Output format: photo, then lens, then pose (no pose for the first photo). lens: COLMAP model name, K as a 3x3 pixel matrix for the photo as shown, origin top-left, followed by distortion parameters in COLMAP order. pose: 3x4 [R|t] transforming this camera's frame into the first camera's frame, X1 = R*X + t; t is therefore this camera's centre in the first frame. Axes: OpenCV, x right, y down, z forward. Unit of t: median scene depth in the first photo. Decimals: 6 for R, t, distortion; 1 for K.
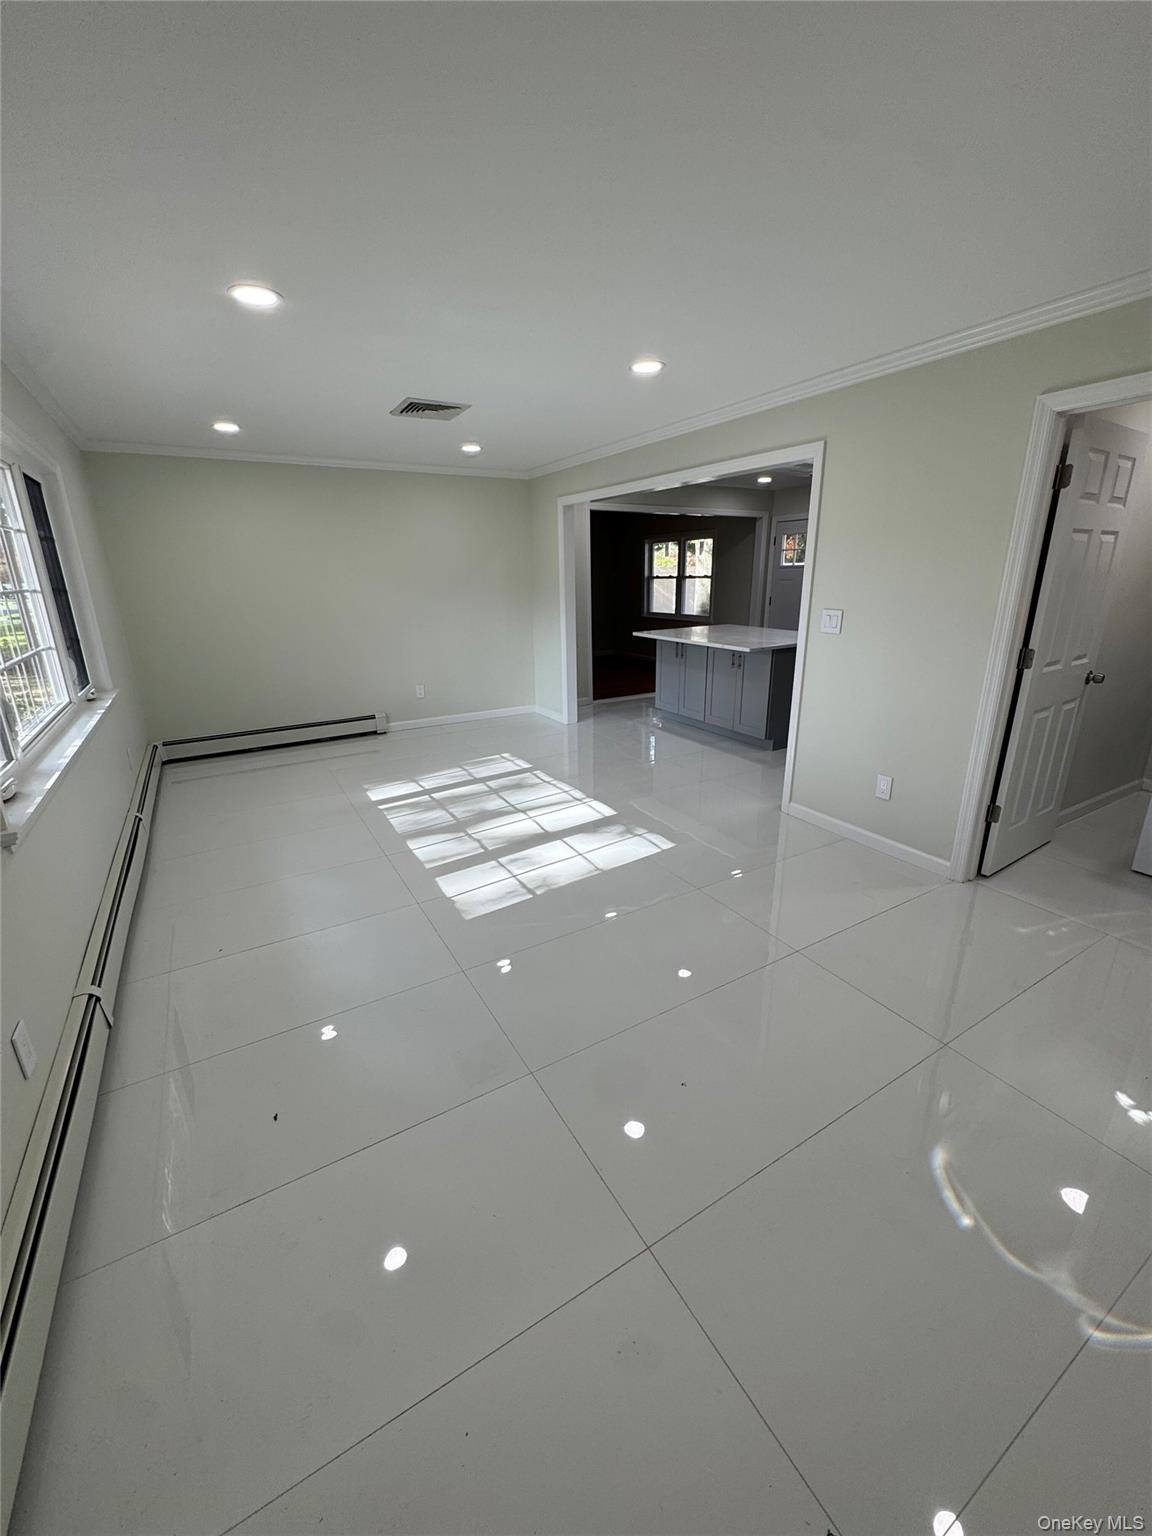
lens RADIAL K [[610.6, 0, 583.3], [0, 610.6, 764.2], [0, 0, 1]] dist [-0.001727, 0.000153]
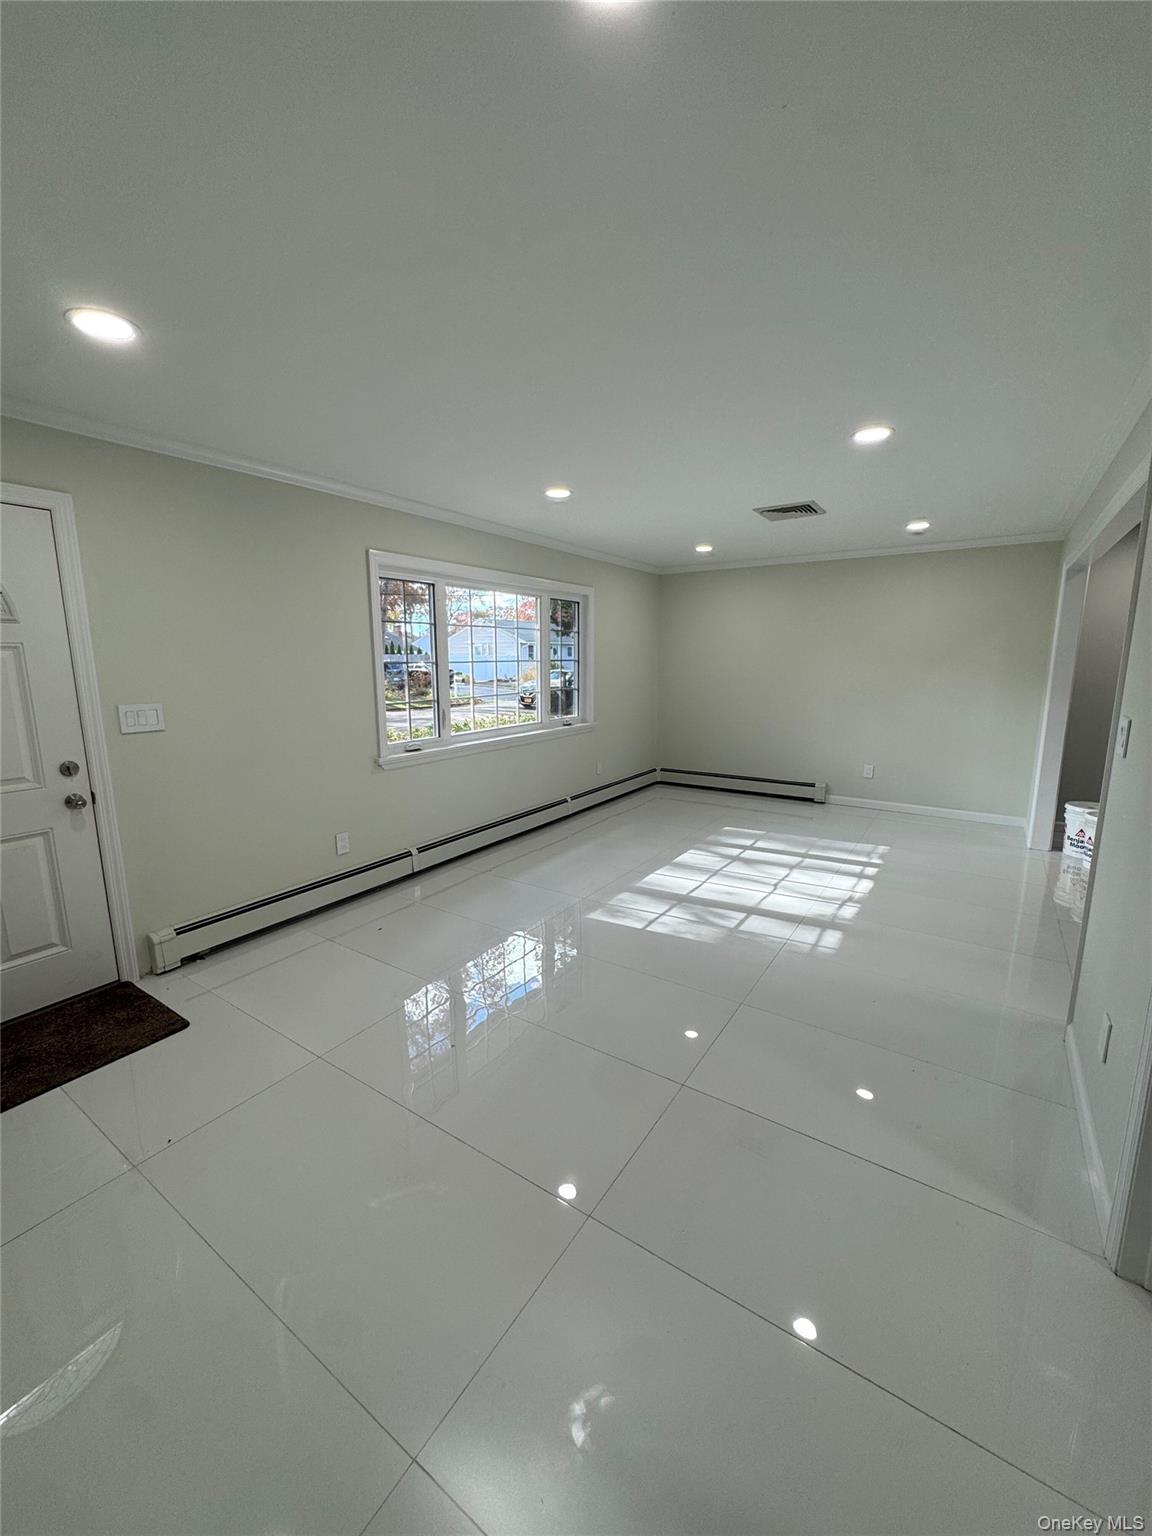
lens RADIAL K [[610.6, 0, 577.7], [0, 610.6, 766.5], [0, 0, 1]] dist [-0.001727, 0.000153]
pose [[0.434160, 0.167010, -0.885219, 0.407864], [-0.276347, 0.959977, 0.045578, -0.044313], [0.857401, 0.224839, 0.462937, 0.157757]]
